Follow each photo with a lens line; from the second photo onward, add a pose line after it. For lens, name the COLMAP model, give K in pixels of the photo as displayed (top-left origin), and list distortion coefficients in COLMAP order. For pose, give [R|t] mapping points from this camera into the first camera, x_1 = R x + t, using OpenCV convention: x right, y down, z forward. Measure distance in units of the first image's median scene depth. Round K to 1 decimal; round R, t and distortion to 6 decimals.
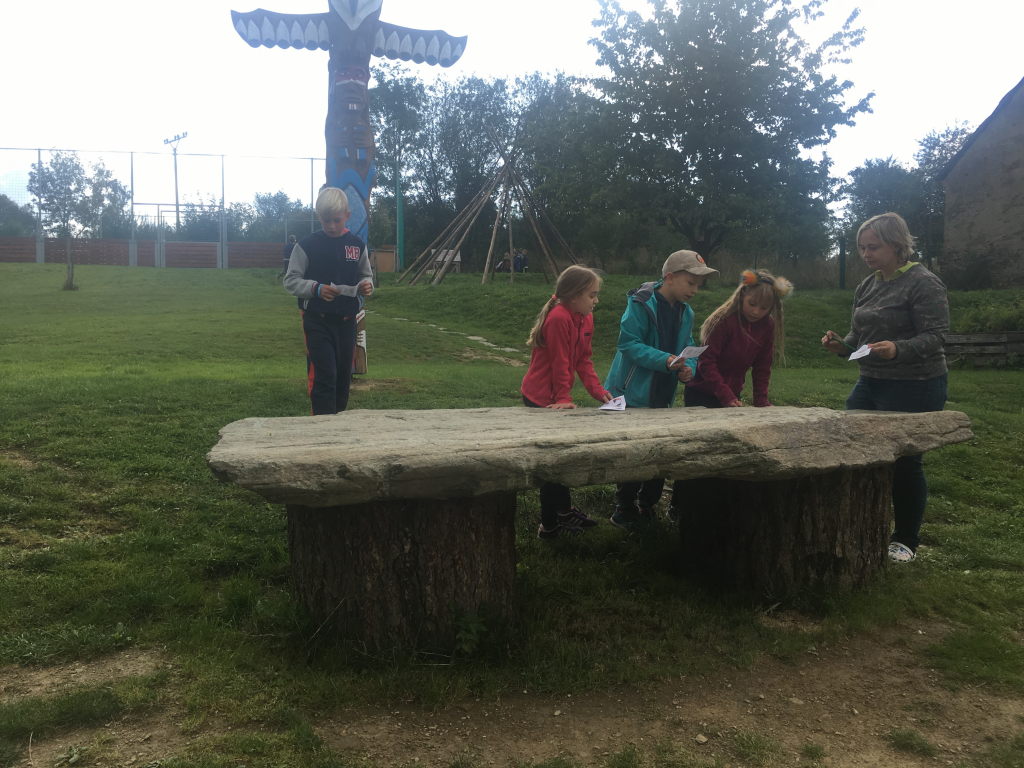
lens RADIAL K [[876.3, 0, 509.0], [0, 876.3, 384.1], [0, 0, 1]] dist [0.090401, -0.122705]
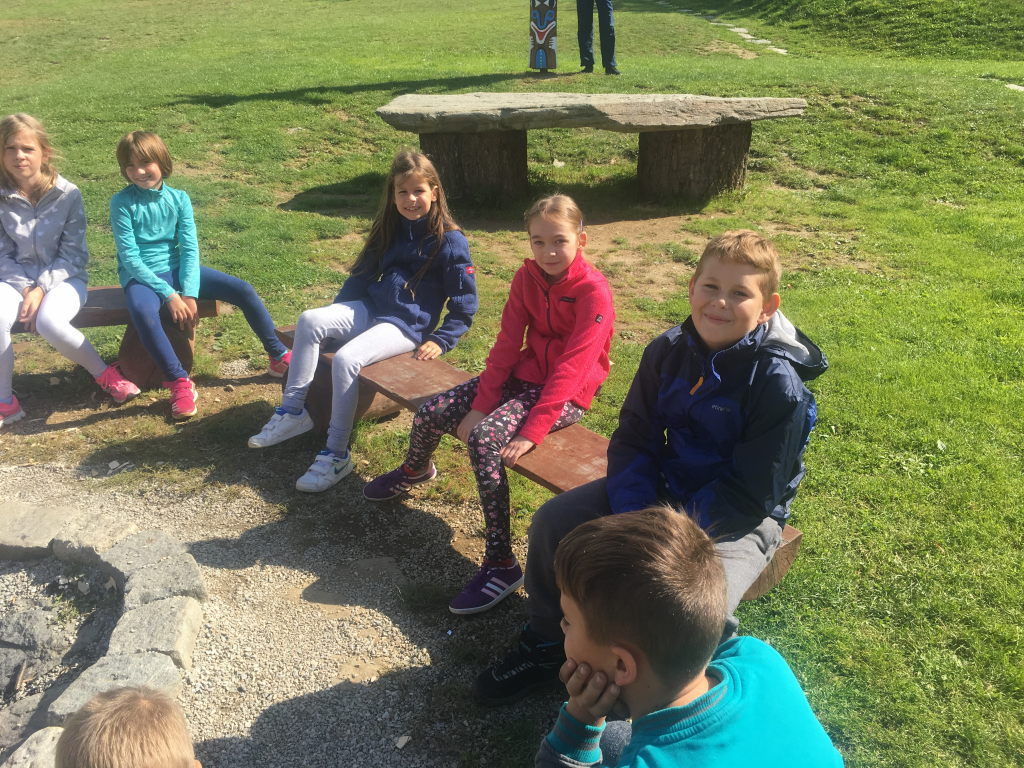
lens RADIAL K [[876.3, 0, 509.0], [0, 876.3, 384.1], [0, 0, 1]] dist [0.090401, -0.122705]
pose [[0.908581, 0.148092, -0.390576, 0.915674], [-0.009732, 0.942294, 0.334645, -0.021019], [0.417596, -0.300251, 0.857592, -1.011494]]
